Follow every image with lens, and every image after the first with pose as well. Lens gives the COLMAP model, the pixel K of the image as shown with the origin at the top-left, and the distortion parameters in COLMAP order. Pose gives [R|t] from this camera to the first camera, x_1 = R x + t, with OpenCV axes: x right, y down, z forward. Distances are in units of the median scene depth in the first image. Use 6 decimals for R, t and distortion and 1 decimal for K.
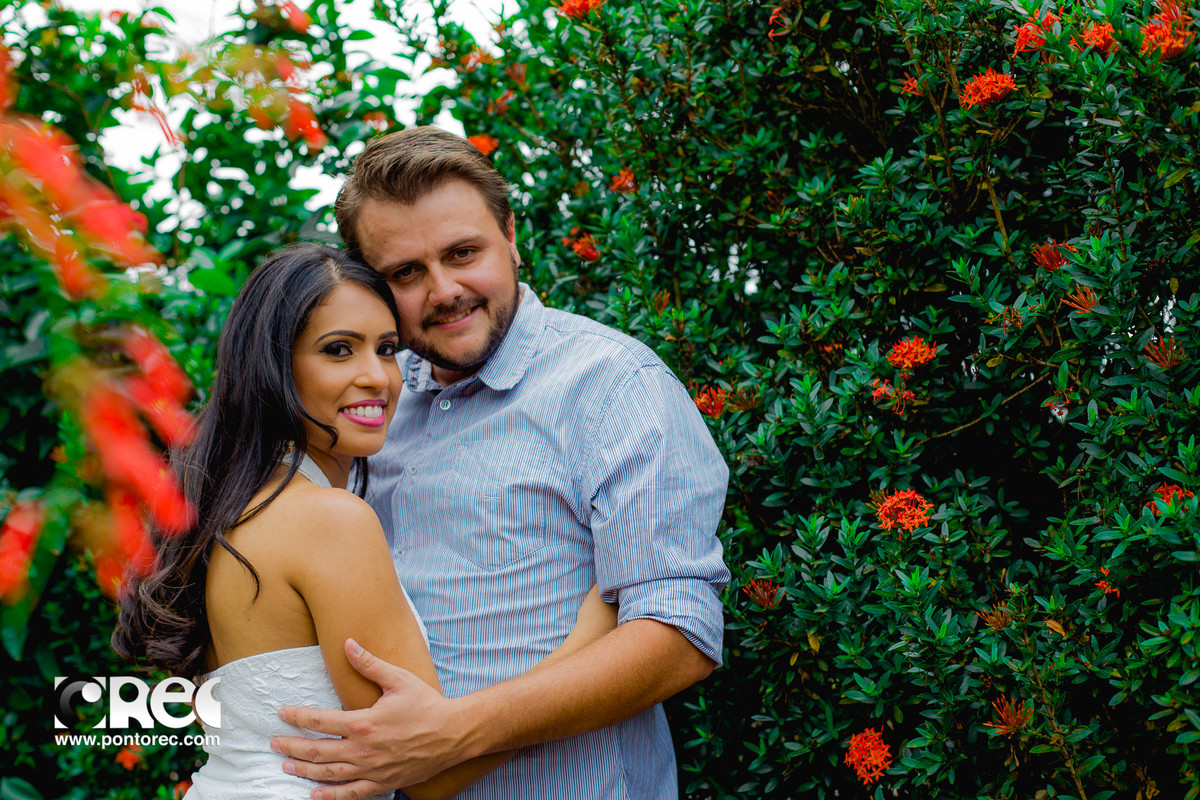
lens RADIAL K [[1712.9, 0, 600.0], [0, 1712.9, 393.2], [0, 0, 1]] dist [-0.104862, 0.000000]
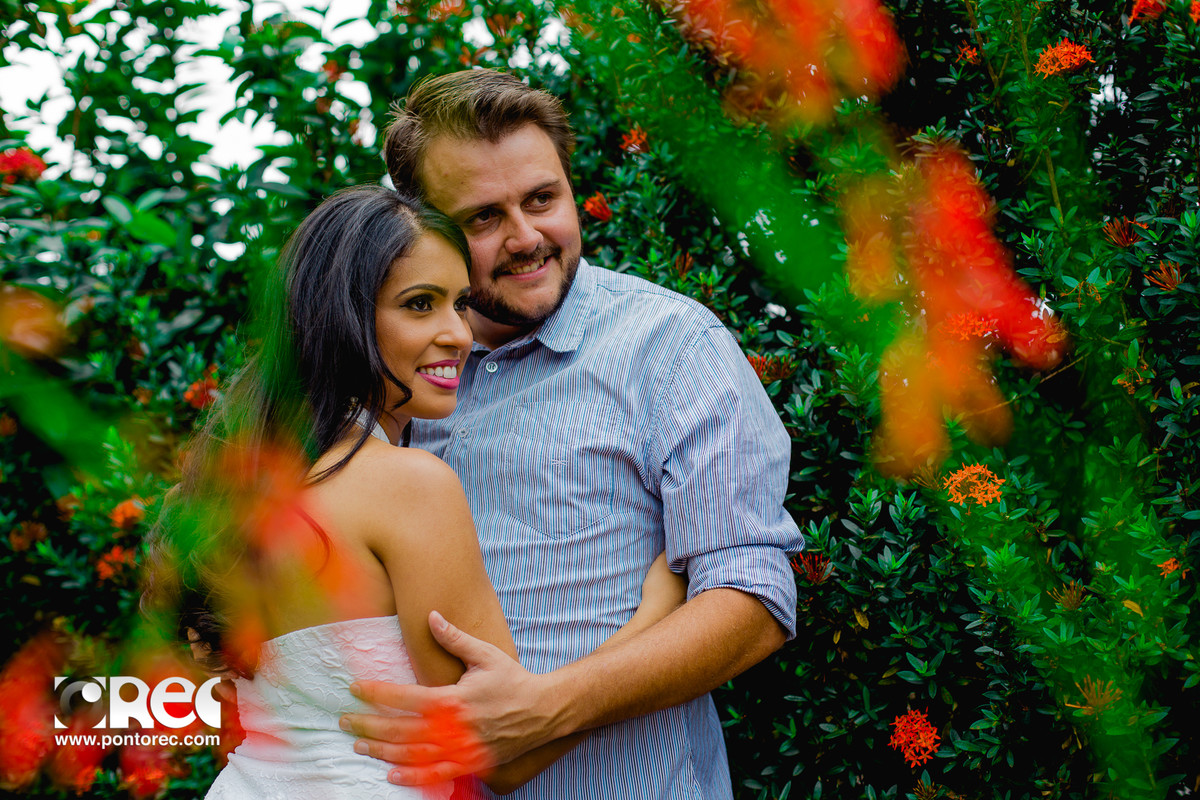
lens RADIAL K [[1712.9, 0, 623.1], [0, 1712.9, 378.0], [0, 0, 1]] dist [-0.104862, 0.000000]
pose [[0.990699, 0.033567, 0.131868, -0.140554], [-0.033490, 0.999435, -0.002799, 0.015557], [-0.131887, -0.001644, 0.991263, 0.057899]]
